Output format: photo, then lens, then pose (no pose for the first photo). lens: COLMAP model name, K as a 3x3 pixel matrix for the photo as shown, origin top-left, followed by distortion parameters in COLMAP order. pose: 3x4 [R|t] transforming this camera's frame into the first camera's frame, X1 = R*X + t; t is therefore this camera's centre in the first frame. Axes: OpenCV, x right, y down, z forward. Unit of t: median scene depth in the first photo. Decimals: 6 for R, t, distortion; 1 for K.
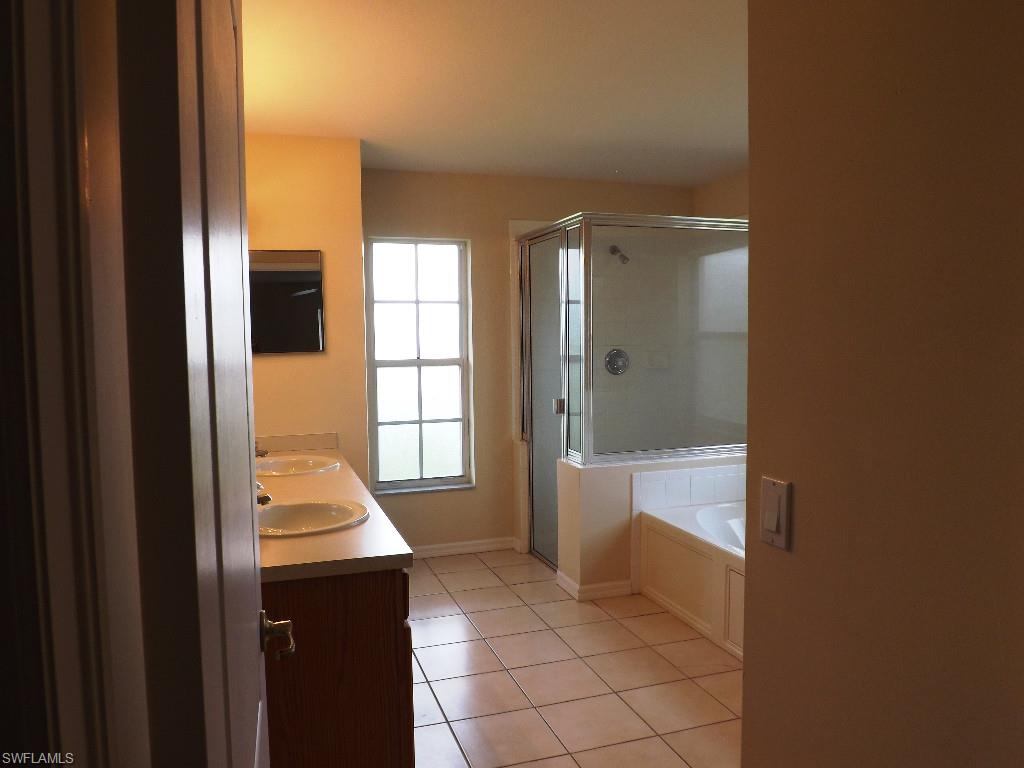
lens RADIAL K [[765.8, 0, 512.0], [0, 765.8, 384.0], [0, 0, 1]] dist [-0.010947, -0.007000]
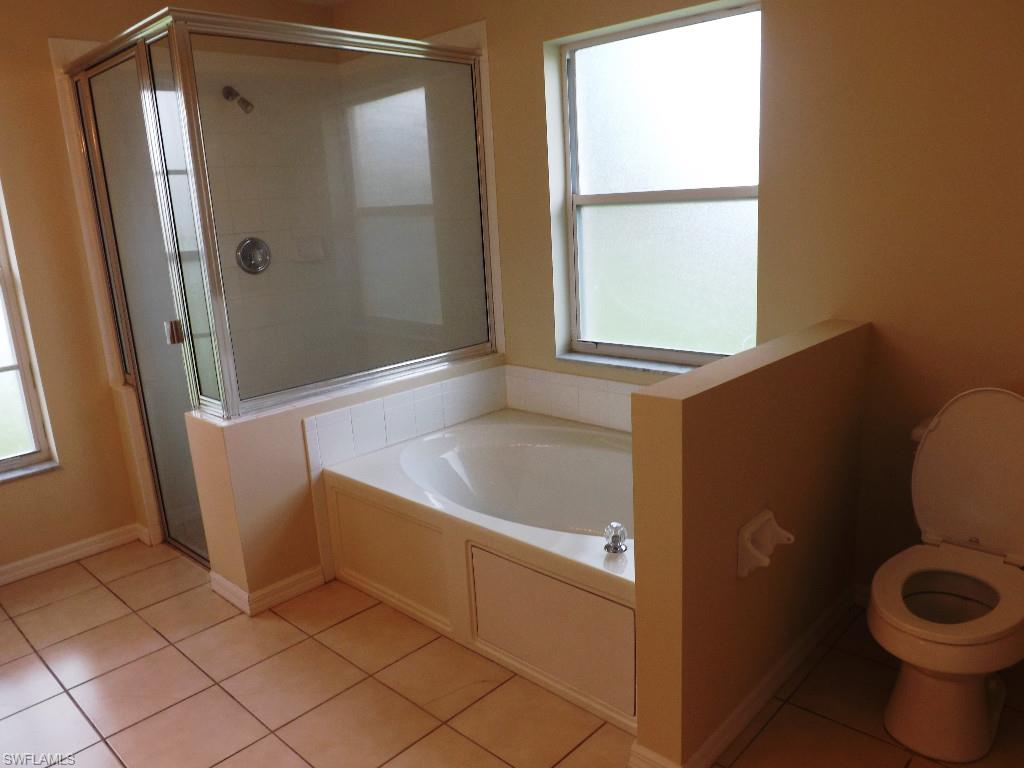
lens RADIAL K [[746.5, 0, 529.8], [0, 746.5, 385.0], [0, 0, 1]] dist [-0.063071, -0.000670]
pose [[0.873032, -0.150443, 0.463877, 0.027818], [0.075813, 0.981530, 0.175643, -0.013830], [-0.481734, -0.118174, 0.868313, 0.300113]]
